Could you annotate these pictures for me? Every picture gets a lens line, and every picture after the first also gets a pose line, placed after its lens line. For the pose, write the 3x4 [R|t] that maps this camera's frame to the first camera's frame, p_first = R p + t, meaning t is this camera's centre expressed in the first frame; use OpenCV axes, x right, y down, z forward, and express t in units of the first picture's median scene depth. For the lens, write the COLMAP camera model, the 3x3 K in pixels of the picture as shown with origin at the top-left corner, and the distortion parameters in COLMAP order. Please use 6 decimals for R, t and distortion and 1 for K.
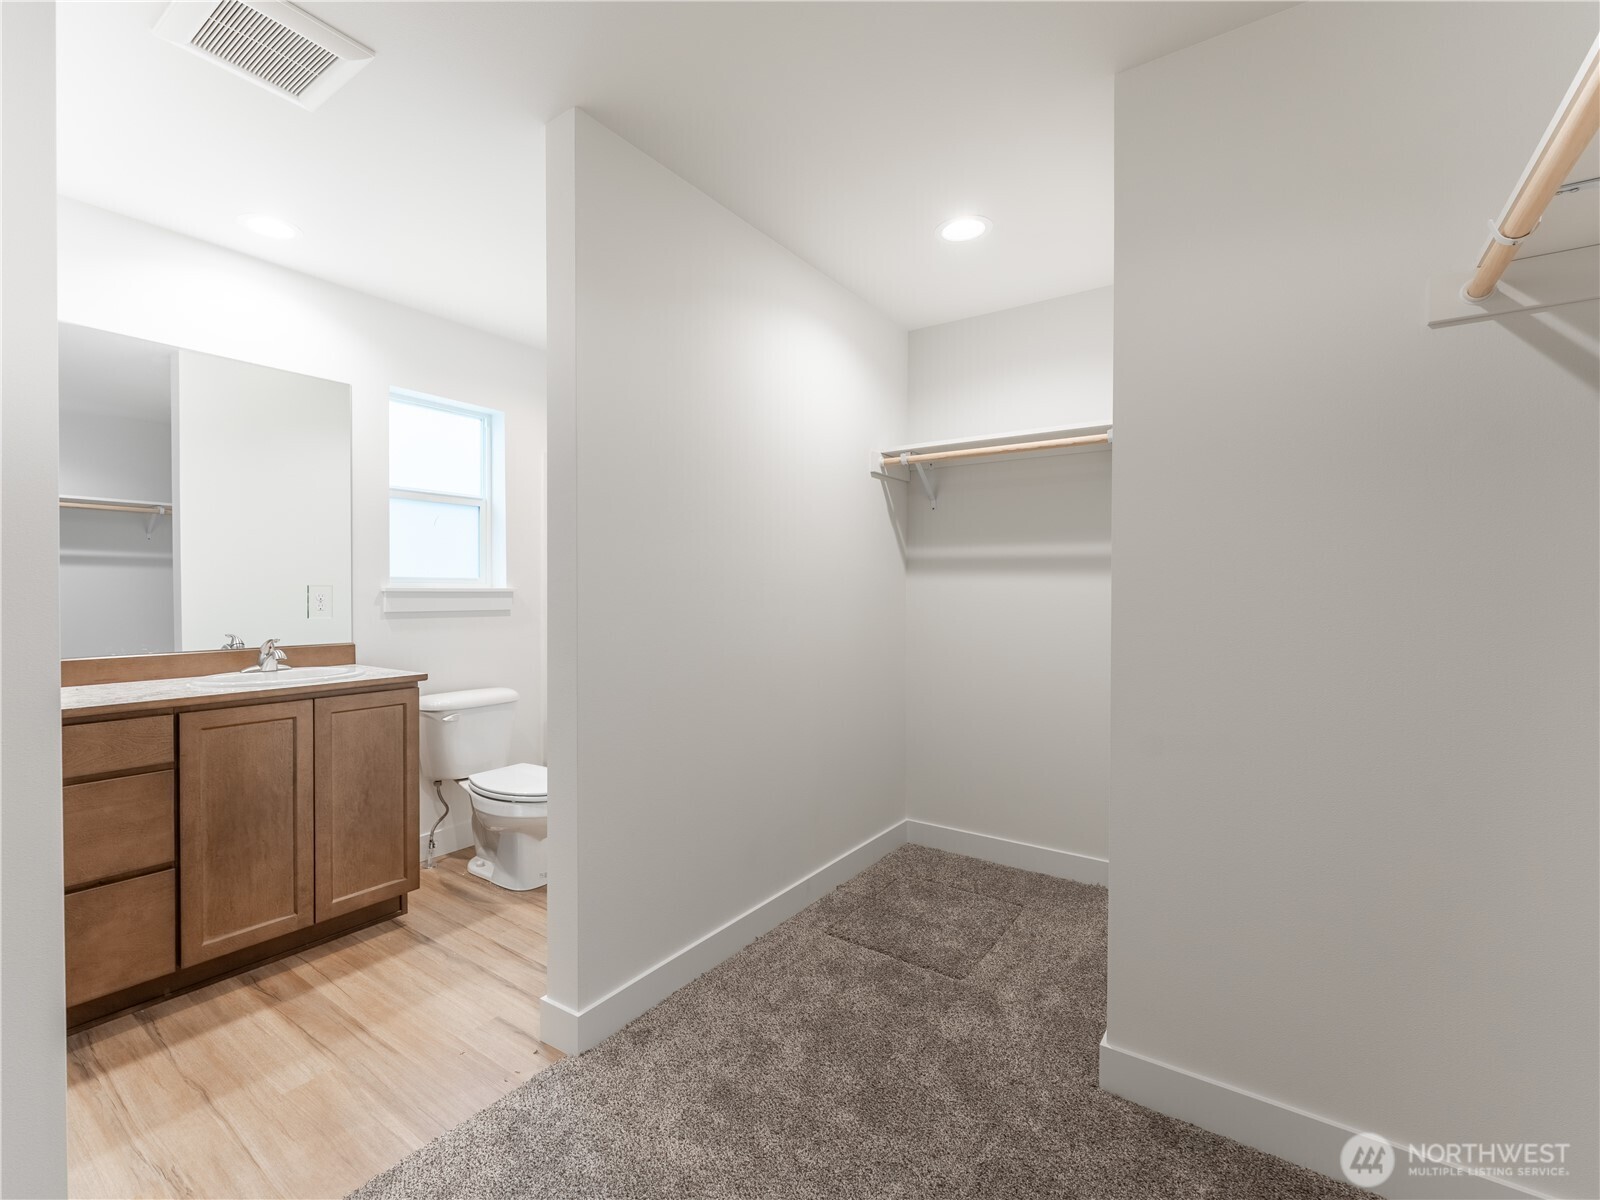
lens RADIAL K [[785.0, 0, 737.1], [0, 785.0, 600.5], [0, 0, 1]] dist [-0.004042, -0.000282]
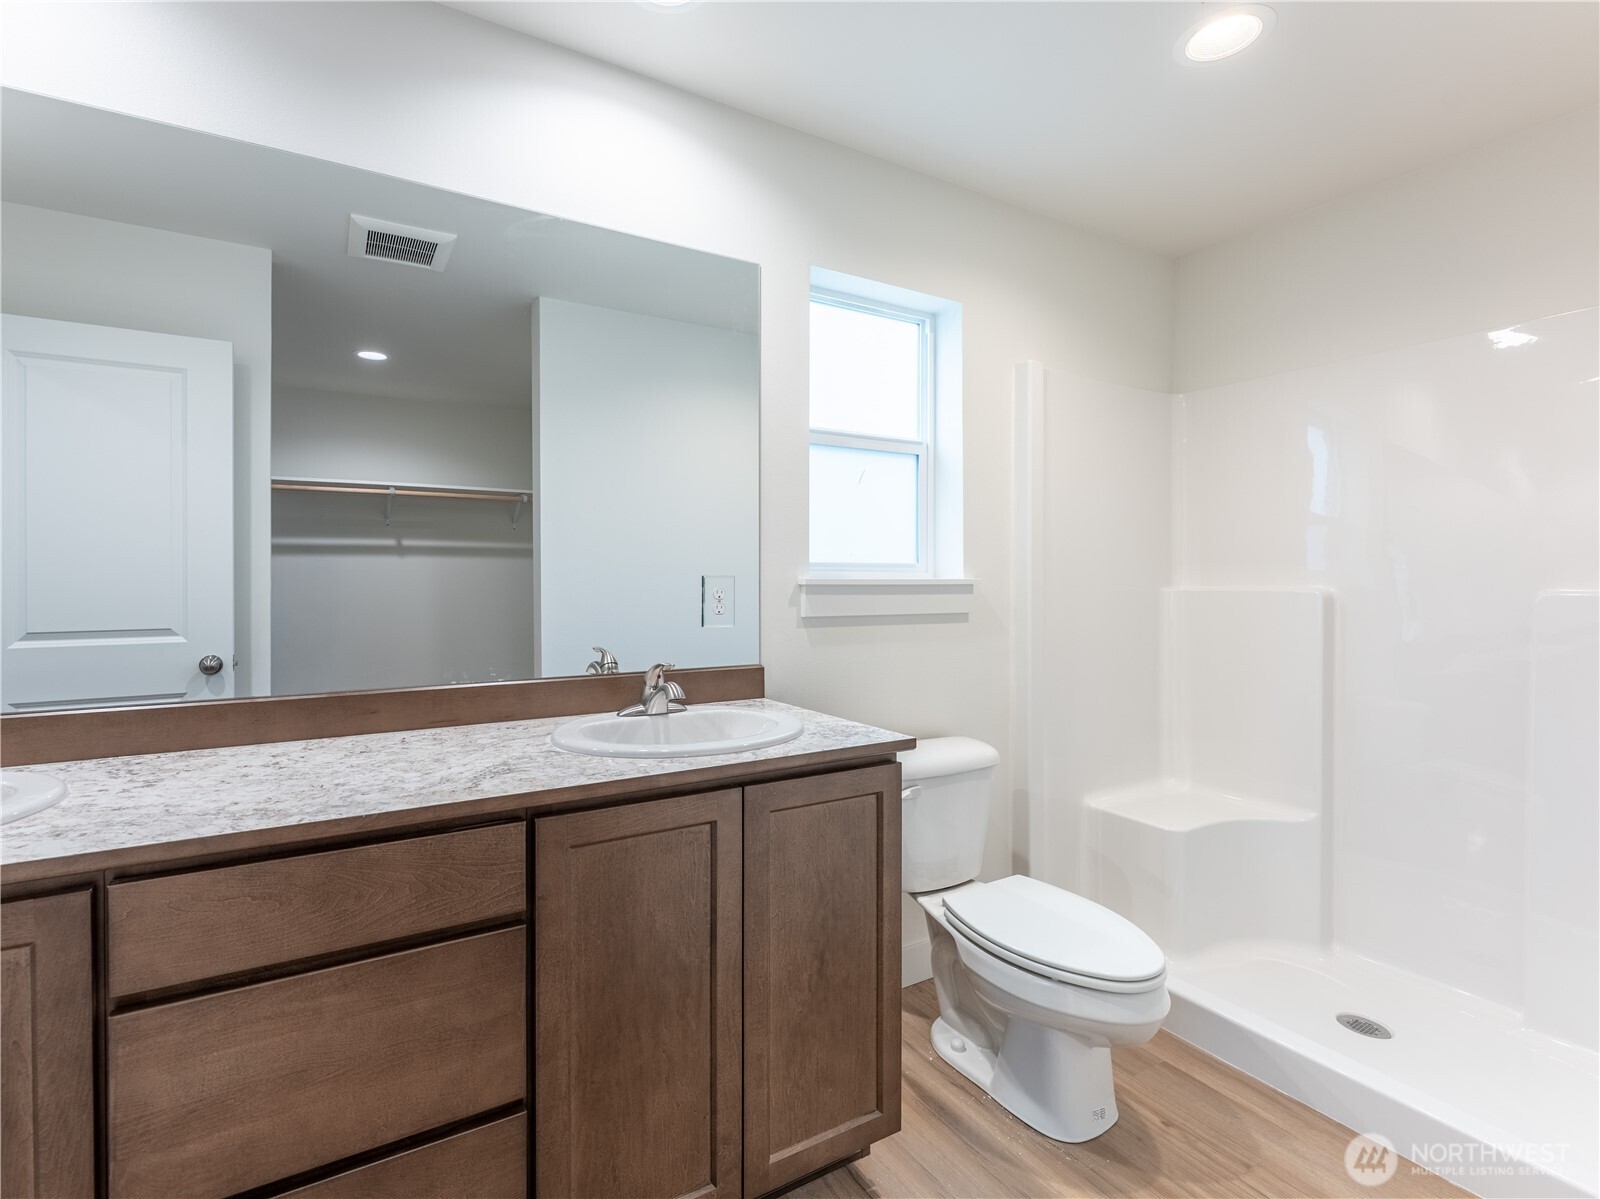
lens RADIAL K [[732.0, 0, 676.7], [0, 732.0, 588.1], [0, 0, 1]] dist [-0.000716, 0.000324]
pose [[0.907265, 0.003668, -0.420543, -0.349627], [-0.003417, 0.999993, 0.001350, -0.011030], [0.420545, 0.000213, 0.907272, 0.494875]]
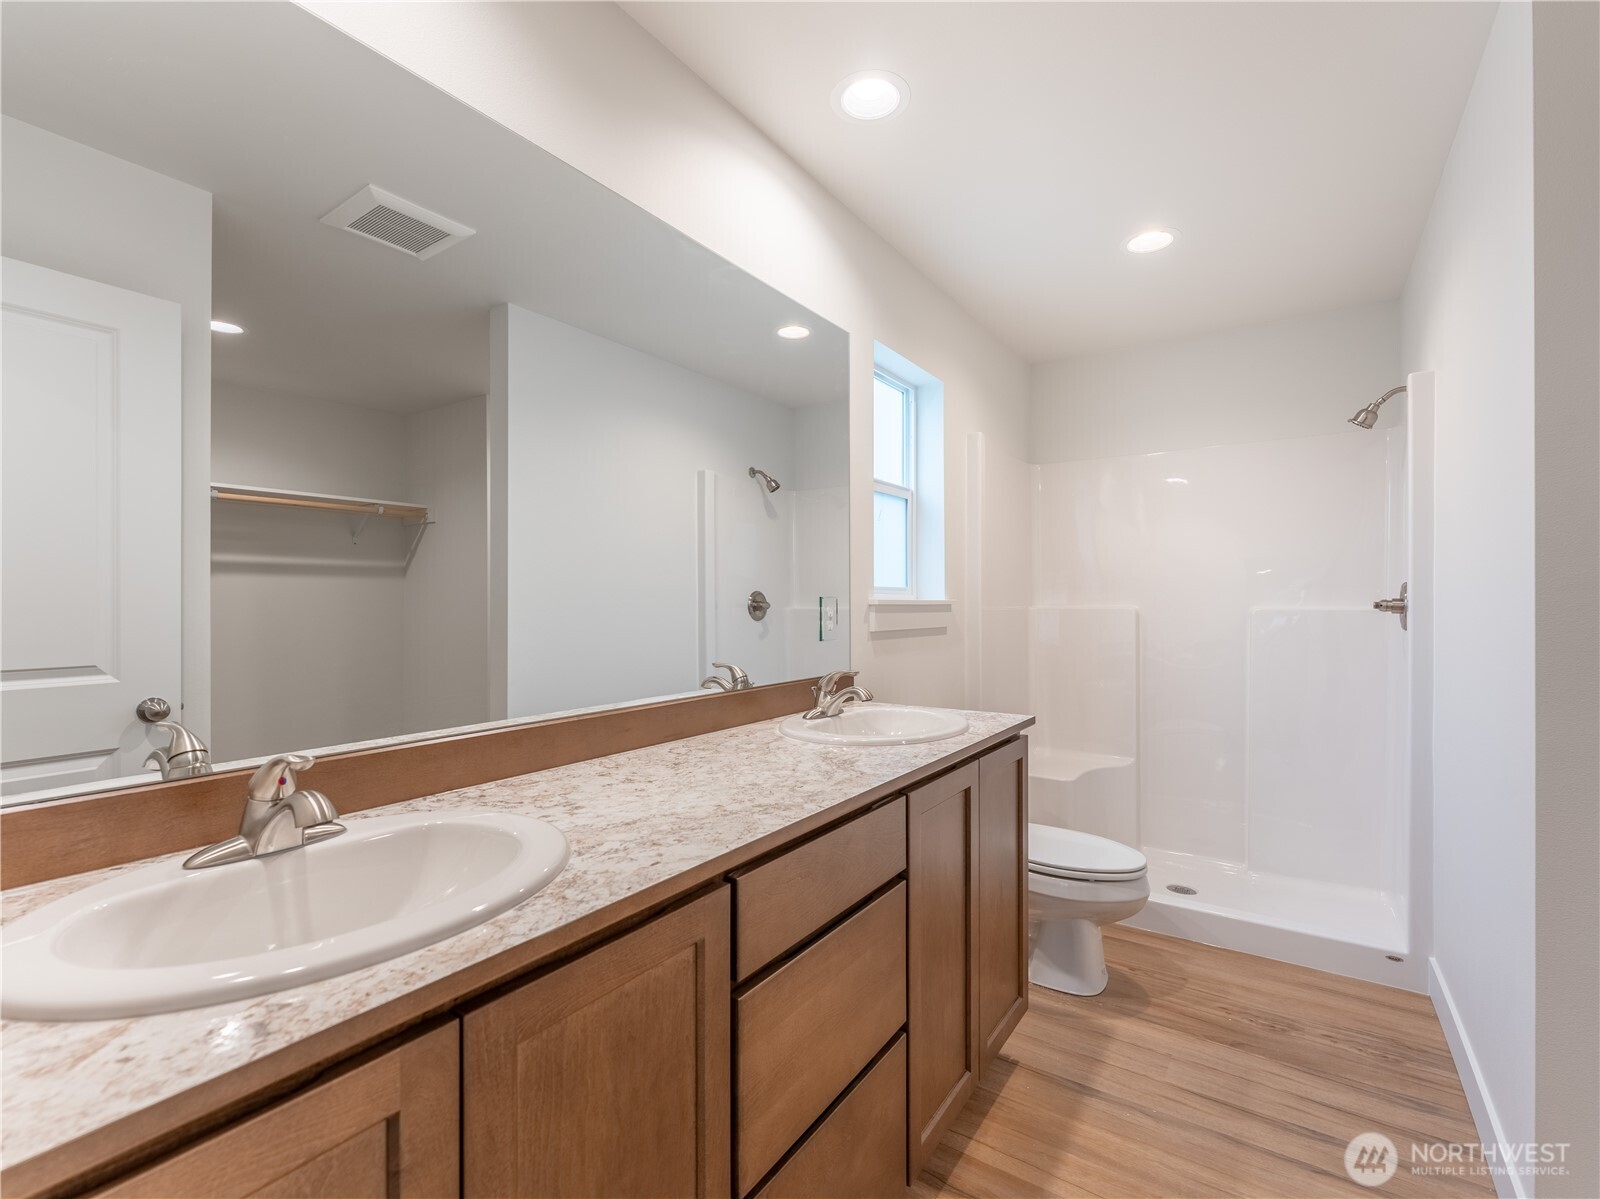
lens RADIAL K [[768.4, 0, 698.6], [0, 768.4, 611.8], [0, 0, 1]] dist [-0.000633, 0.000321]
pose [[0.999629, -0.003179, 0.027066, -0.771018], [0.003190, 0.999995, -0.000355, -0.005644], [-0.027065, 0.000441, 0.999634, 0.300416]]
